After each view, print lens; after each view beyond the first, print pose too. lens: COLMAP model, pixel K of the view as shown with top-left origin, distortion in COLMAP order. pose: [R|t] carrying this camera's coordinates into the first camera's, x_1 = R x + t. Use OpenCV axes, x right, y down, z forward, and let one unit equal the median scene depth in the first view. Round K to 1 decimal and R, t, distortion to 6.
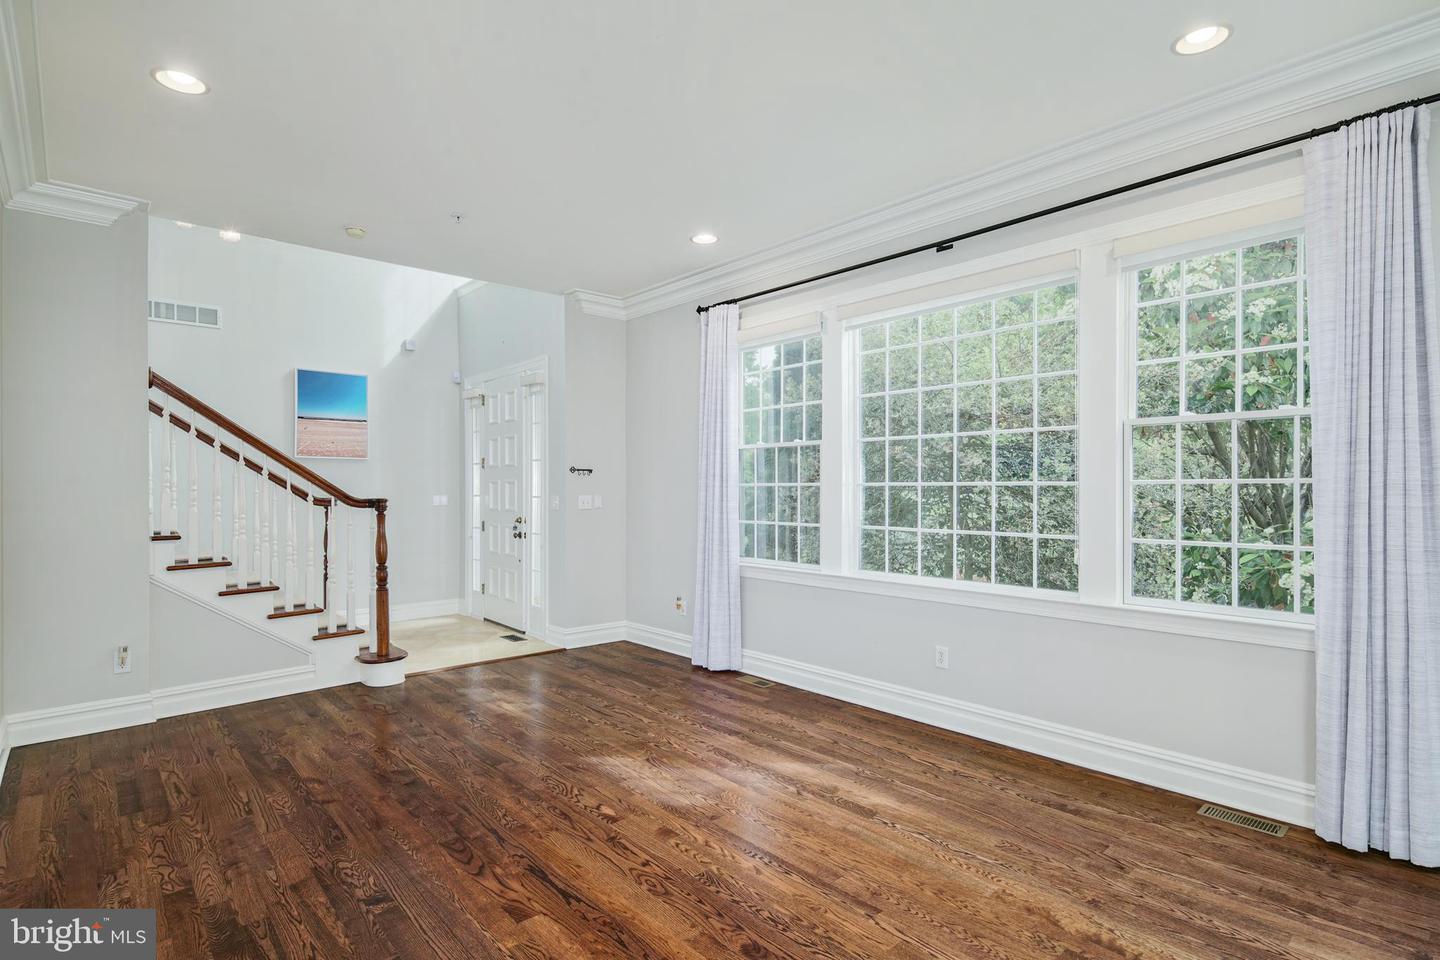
lens RADIAL K [[702.6, 0, 714.0], [0, 702.6, 489.8], [0, 0, 1]] dist [0.011221, -0.011925]
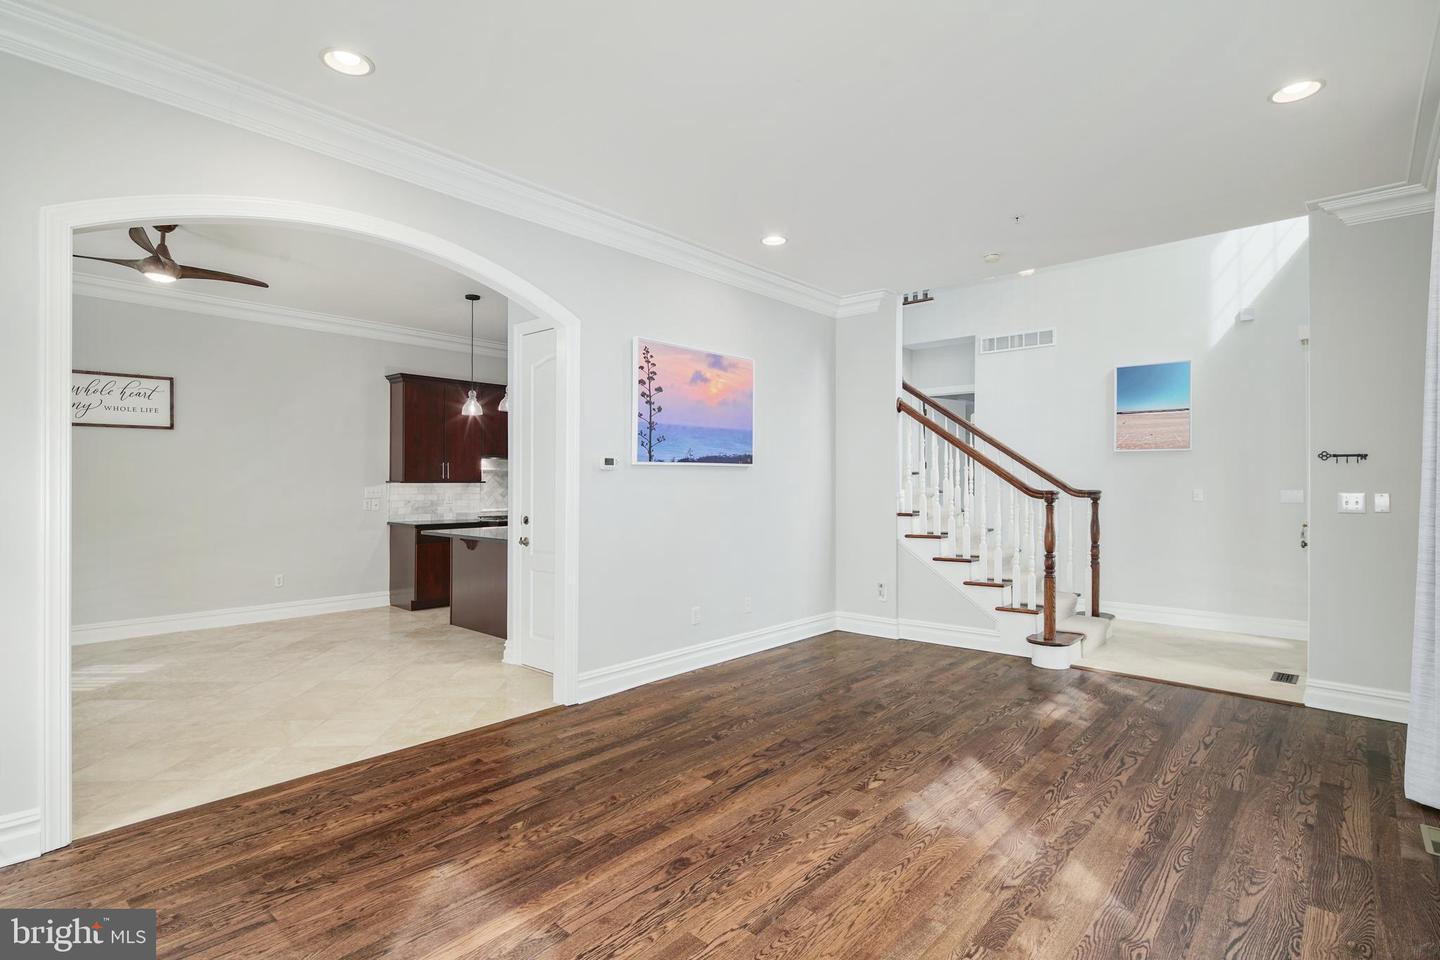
lens RADIAL K [[702.6, 0, 709.0], [0, 702.6, 475.3], [0, 0, 1]] dist [0.011221, -0.011925]
pose [[0.108305, -0.004149, -0.994109, 0.776483], [-0.001794, 0.999989, -0.004369, -0.008168], [0.994116, 0.002257, 0.108296, 0.552980]]
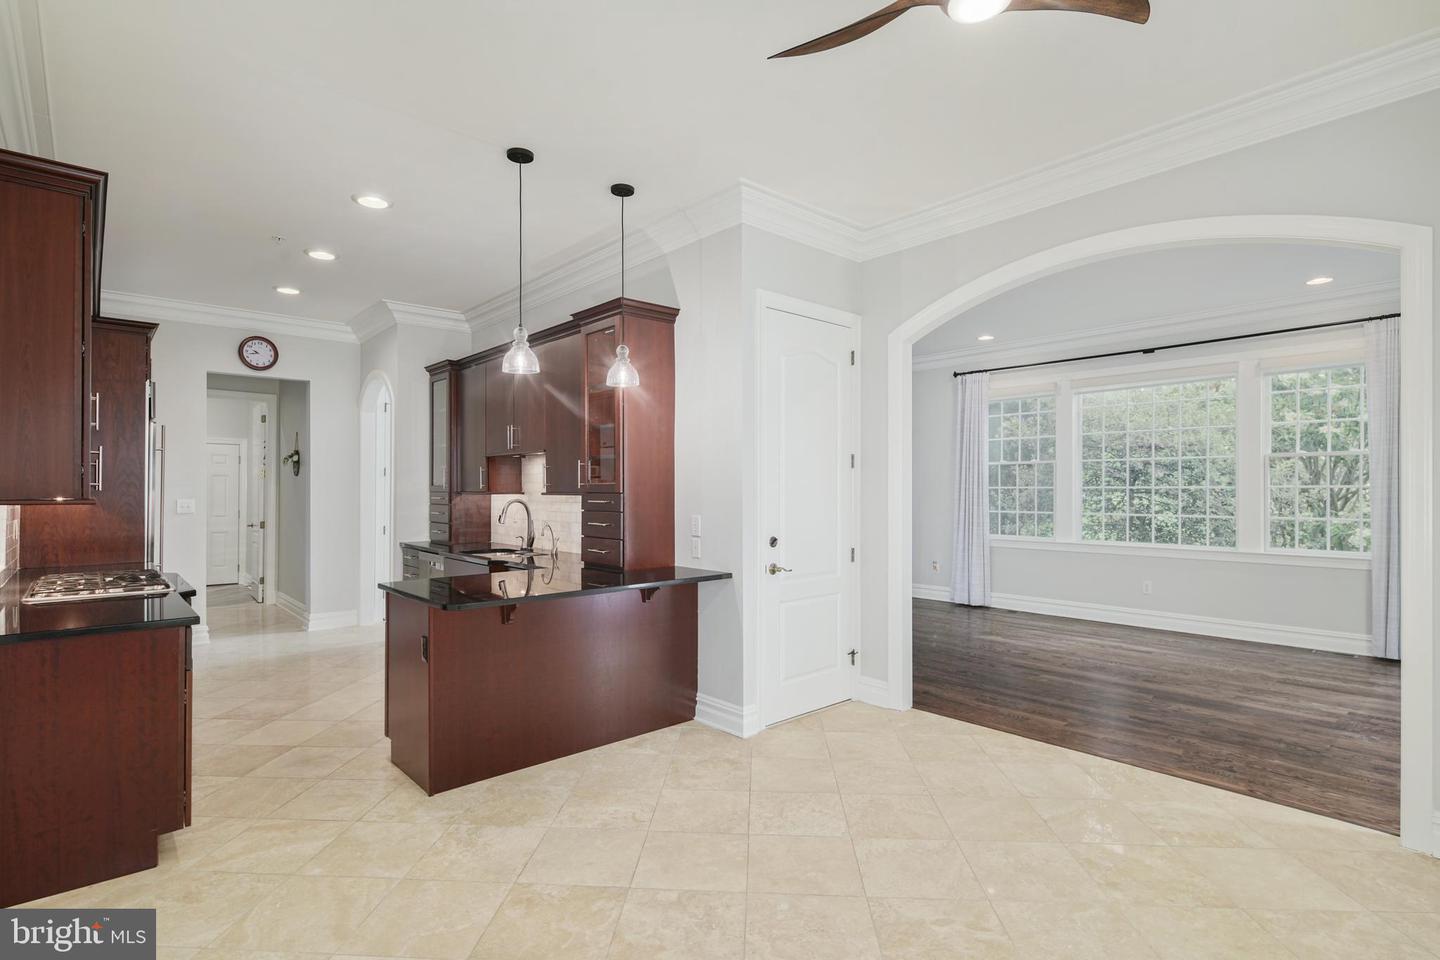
lens RADIAL K [[702.6, 0, 714.1], [0, 702.6, 485.1], [0, 0, 1]] dist [0.011221, -0.011925]
pose [[0.999968, -0.000671, -0.007911, -0.868622], [0.000636, 0.999990, -0.004389, -0.009159], [0.007914, 0.004384, 0.999959, -0.885489]]
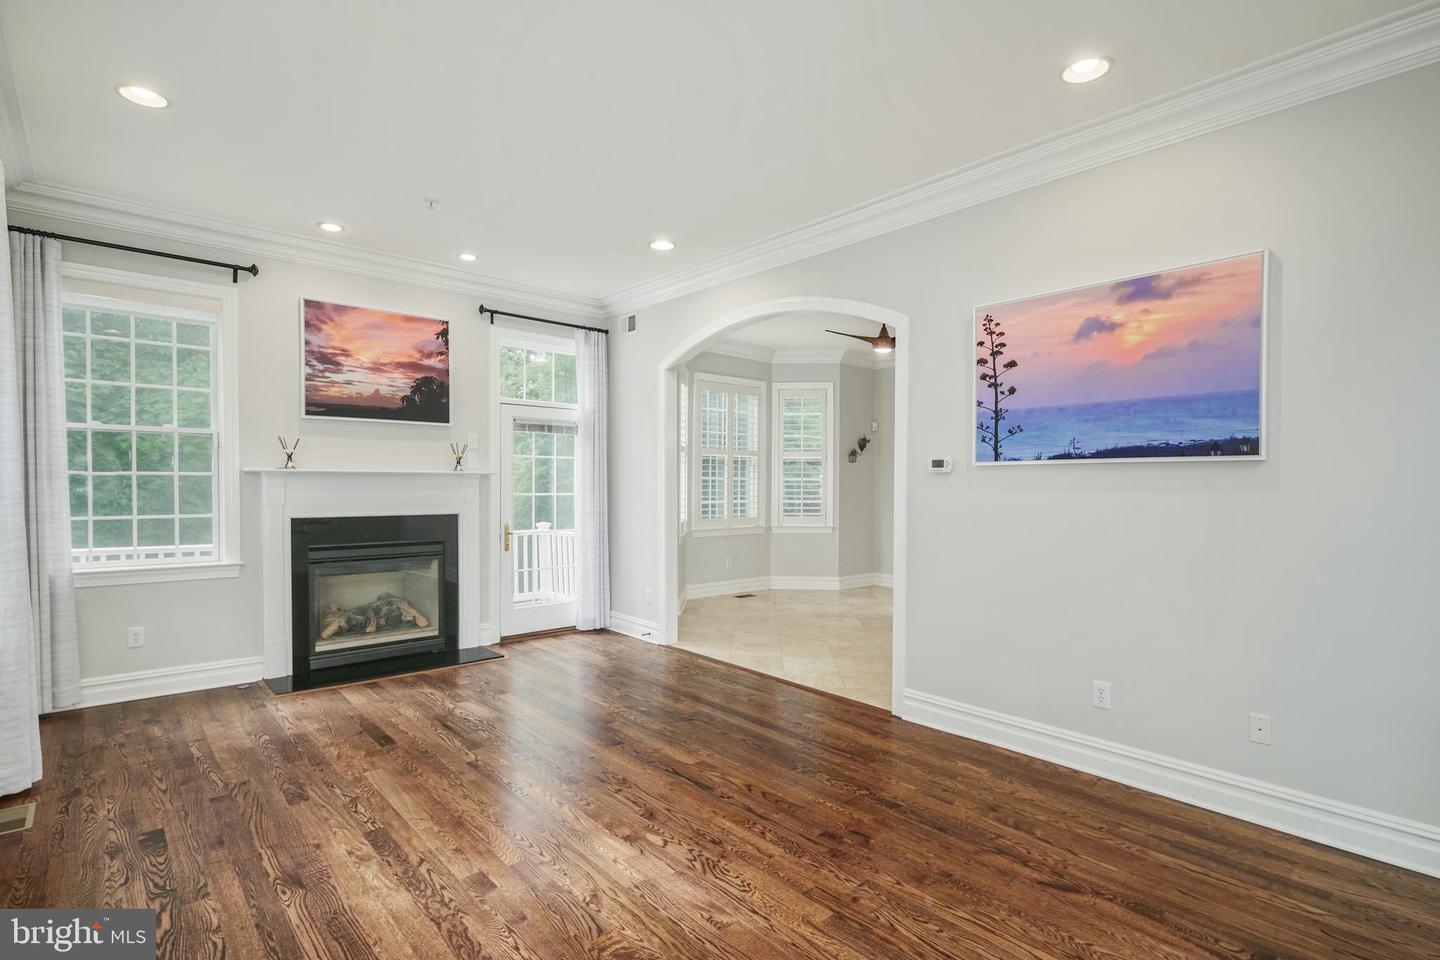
lens RADIAL K [[702.6, 0, 727.0], [0, 702.6, 492.3], [0, 0, 1]] dist [0.011221, -0.011925]
pose [[-0.999935, -0.005186, -0.010179, -0.204030], [-0.005326, 0.999890, 0.013866, -0.006268], [0.010106, 0.013920, -0.999852, 1.669121]]
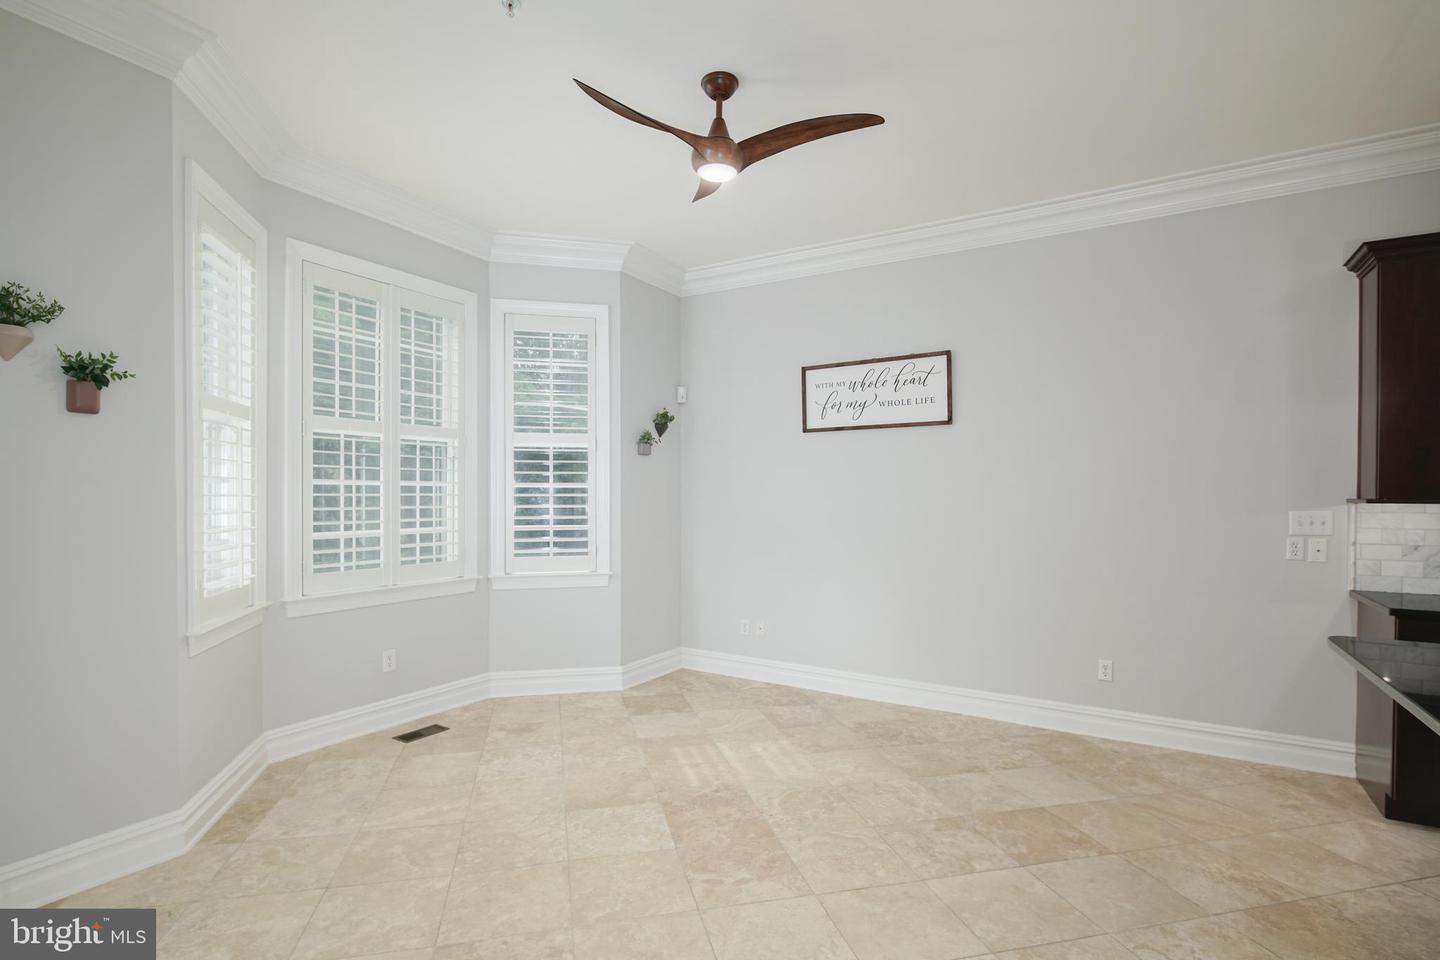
lens RADIAL K [[702.6, 0, 723.1], [0, 702.6, 497.3], [0, 0, 1]] dist [0.011221, -0.011925]
pose [[-0.954209, -0.000370, -0.299141, -0.421350], [-0.001696, 0.999990, 0.004173, -0.003503], [0.299136, 0.004489, -0.954200, 0.470155]]
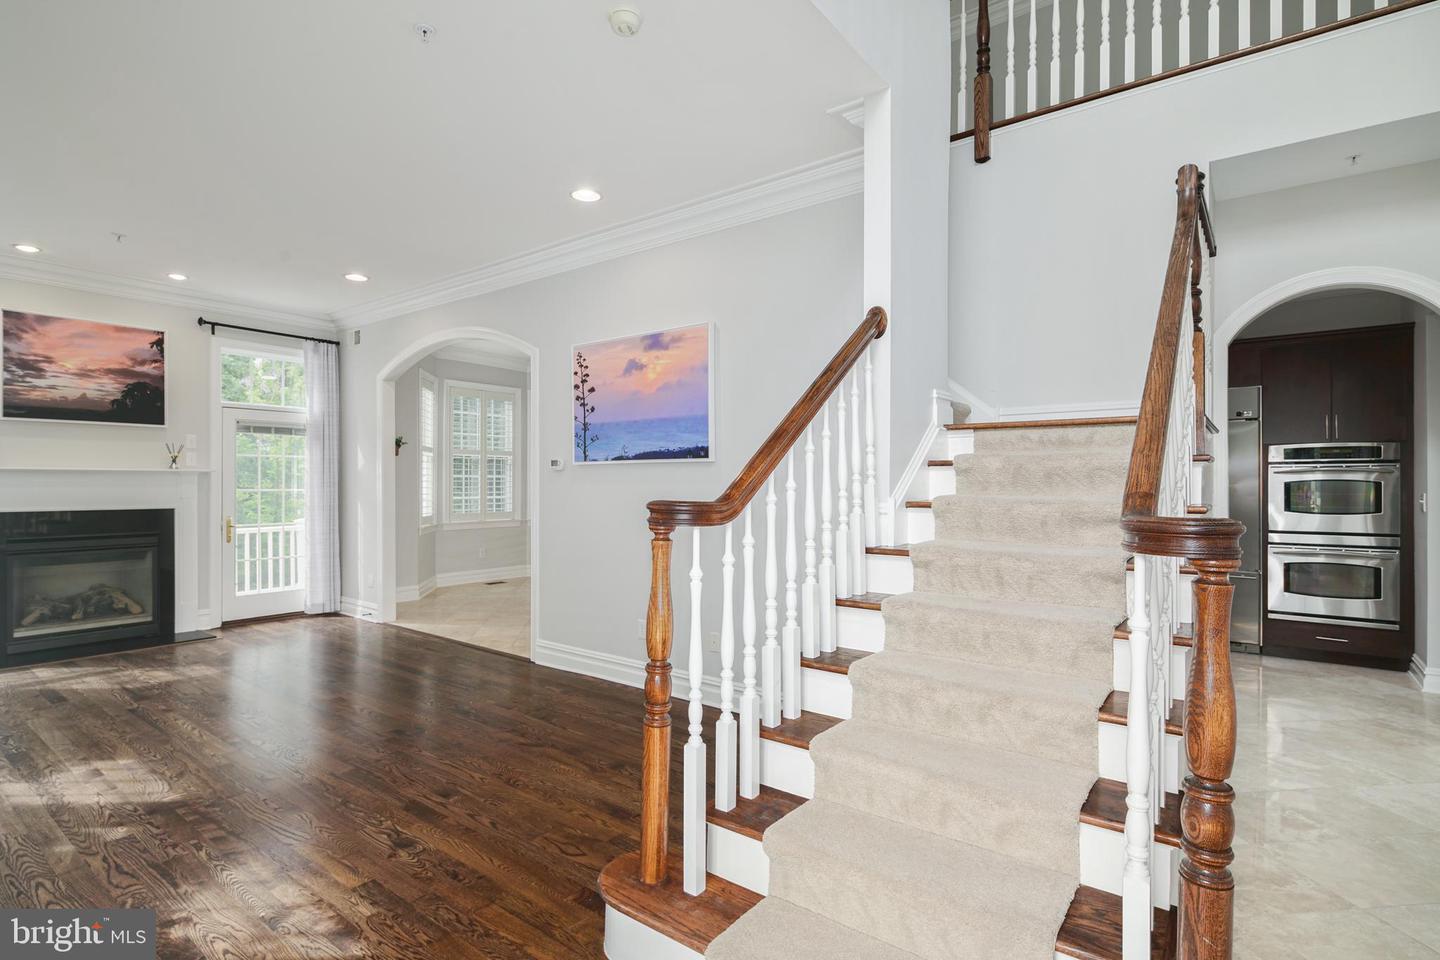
lens RADIAL K [[702.6, 0, 728.2], [0, 702.6, 484.0], [0, 0, 1]] dist [0.011221, -0.011925]
pose [[-0.979224, -0.001907, -0.202773, -0.625091], [-0.002255, 0.999996, 0.001482, 0.002508], [0.202770, 0.001909, -0.979225, 2.073149]]
